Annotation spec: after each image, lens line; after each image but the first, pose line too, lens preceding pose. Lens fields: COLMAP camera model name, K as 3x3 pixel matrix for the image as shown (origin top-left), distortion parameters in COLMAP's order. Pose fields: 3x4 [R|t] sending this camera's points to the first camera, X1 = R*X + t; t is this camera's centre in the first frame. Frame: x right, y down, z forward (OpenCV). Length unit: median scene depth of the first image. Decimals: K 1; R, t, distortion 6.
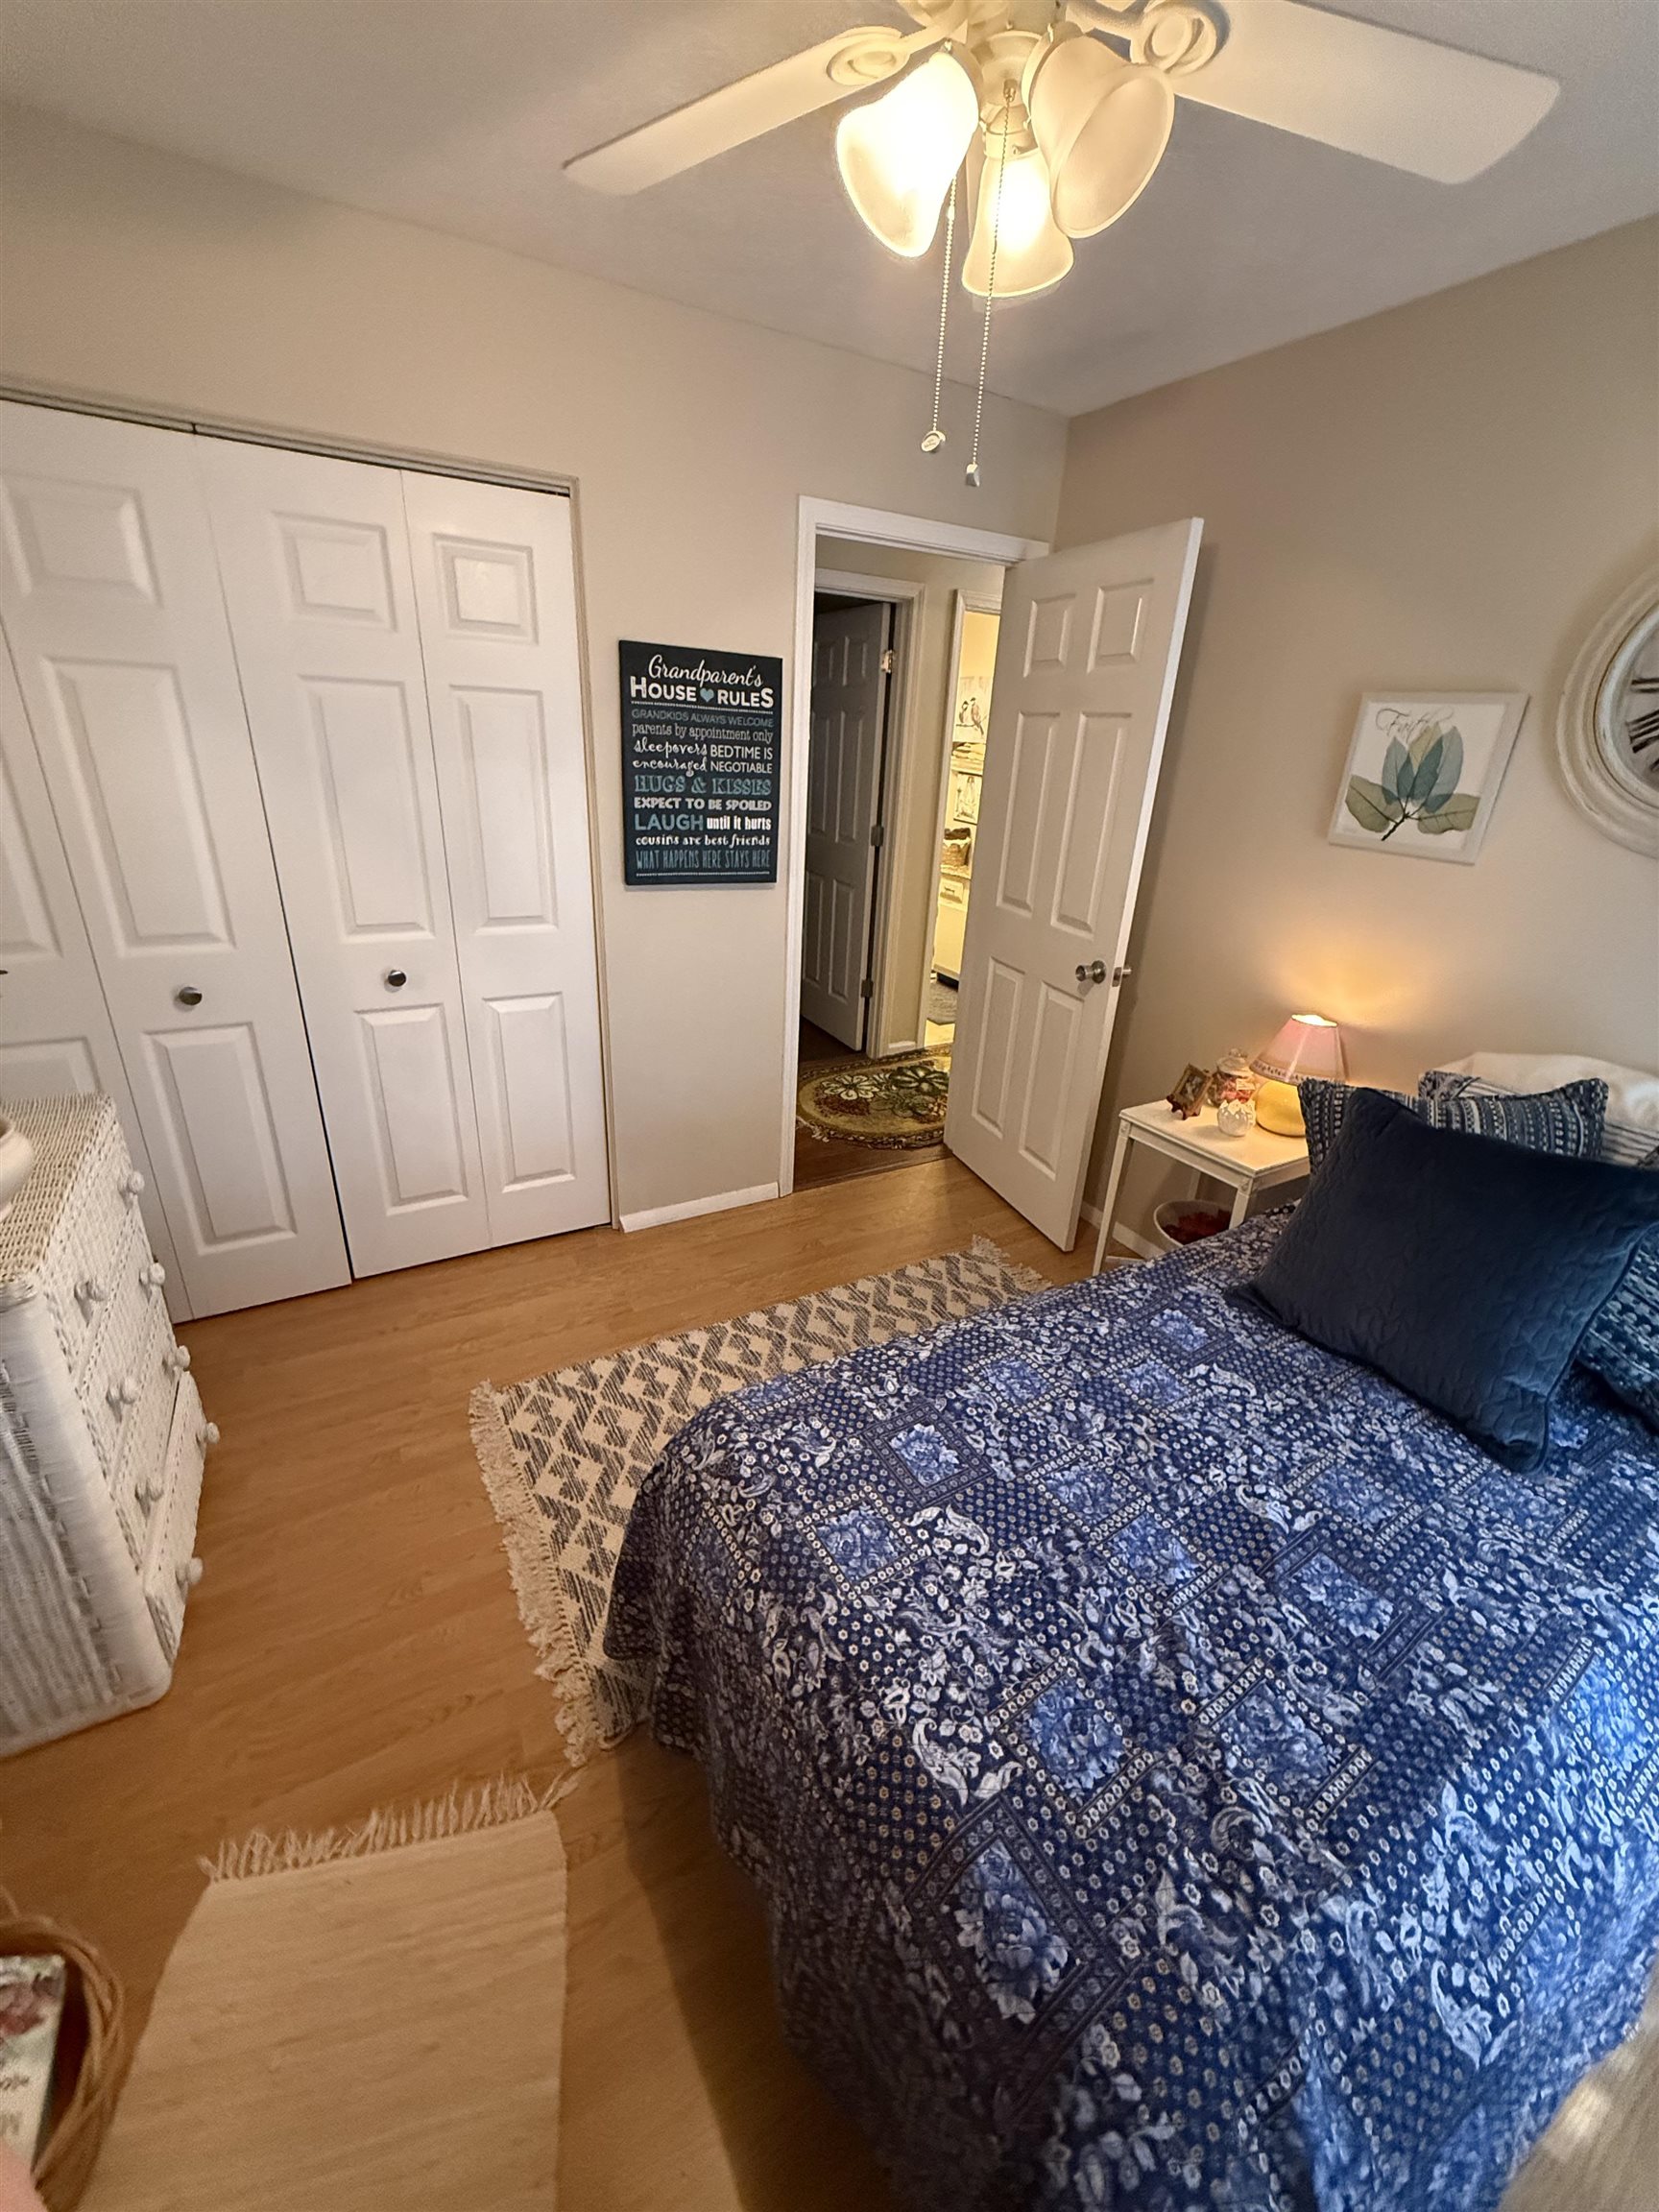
lens RADIAL K [[881.0, 0, 833.4], [0, 881.0, 1101.3], [0, 0, 1]] dist [0.001135, -0.000406]
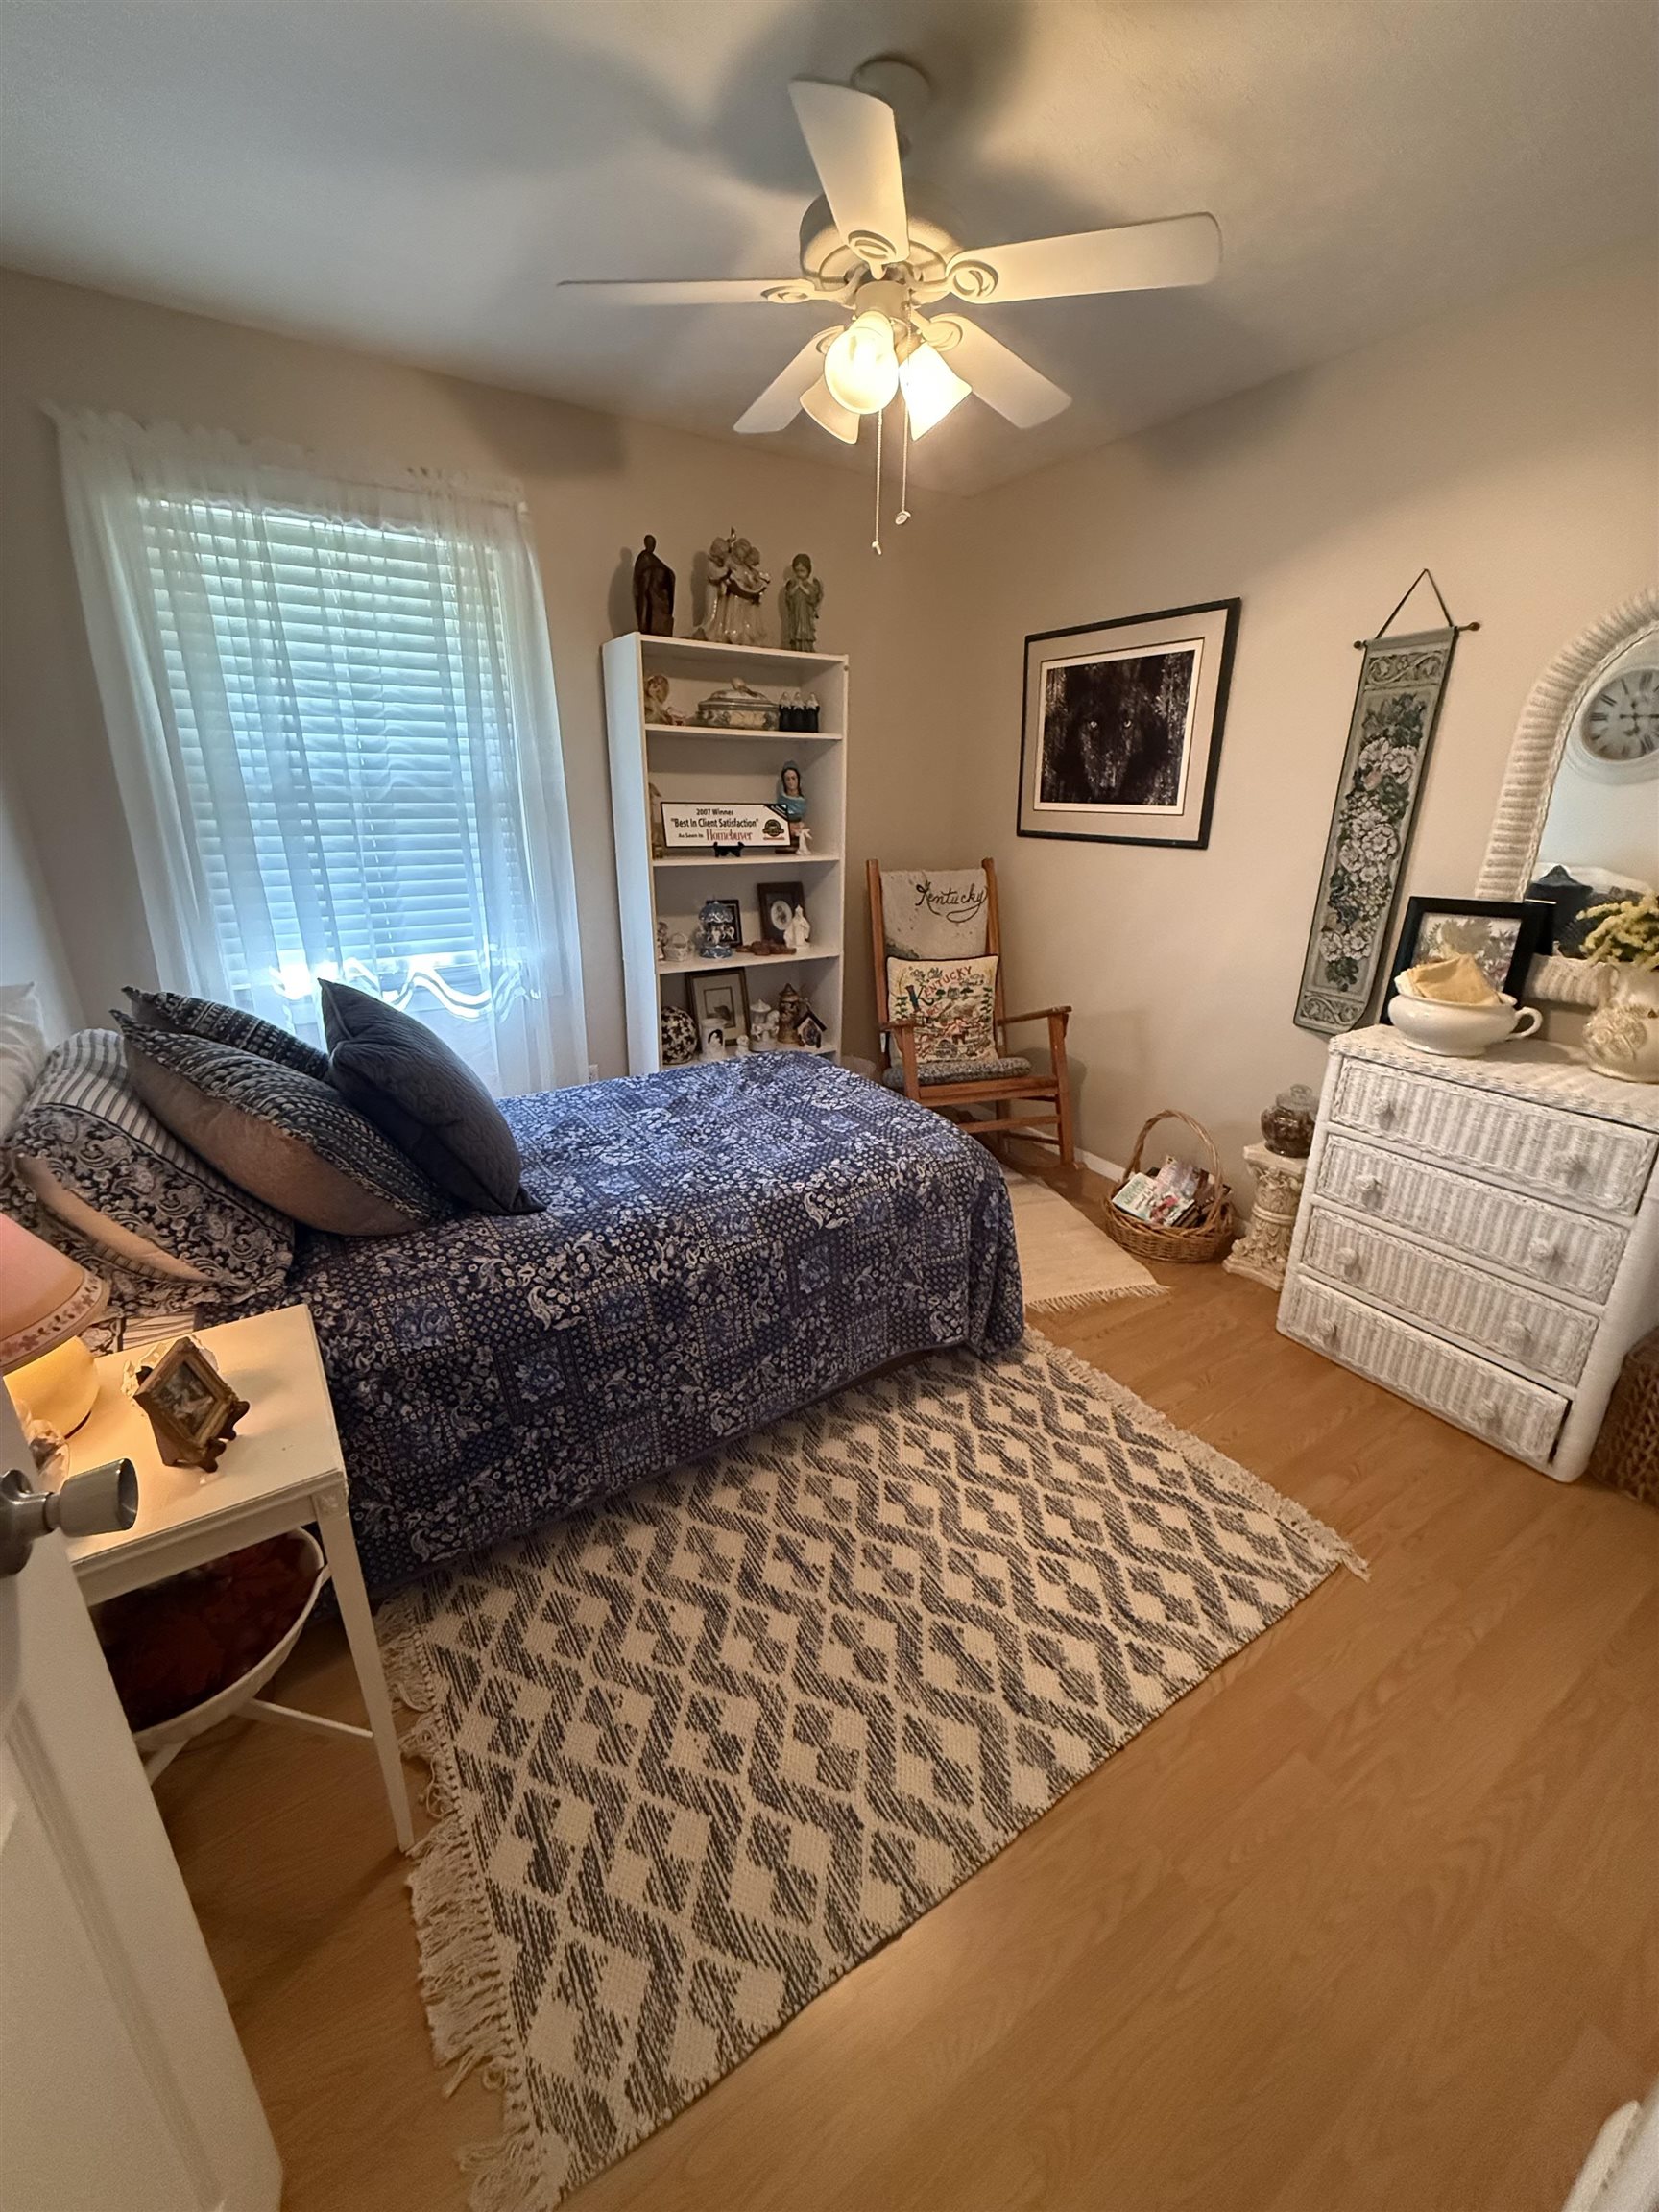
lens RADIAL K [[881.0, 0, 833.4], [0, 881.0, 1101.3], [0, 0, 1]] dist [0.001135, -0.000406]
pose [[-0.997018, -0.045868, -0.062064, 0.136641], [-0.075739, 0.735927, 0.672811, -0.488109], [0.014814, 0.675505, -0.737207, 1.362866]]
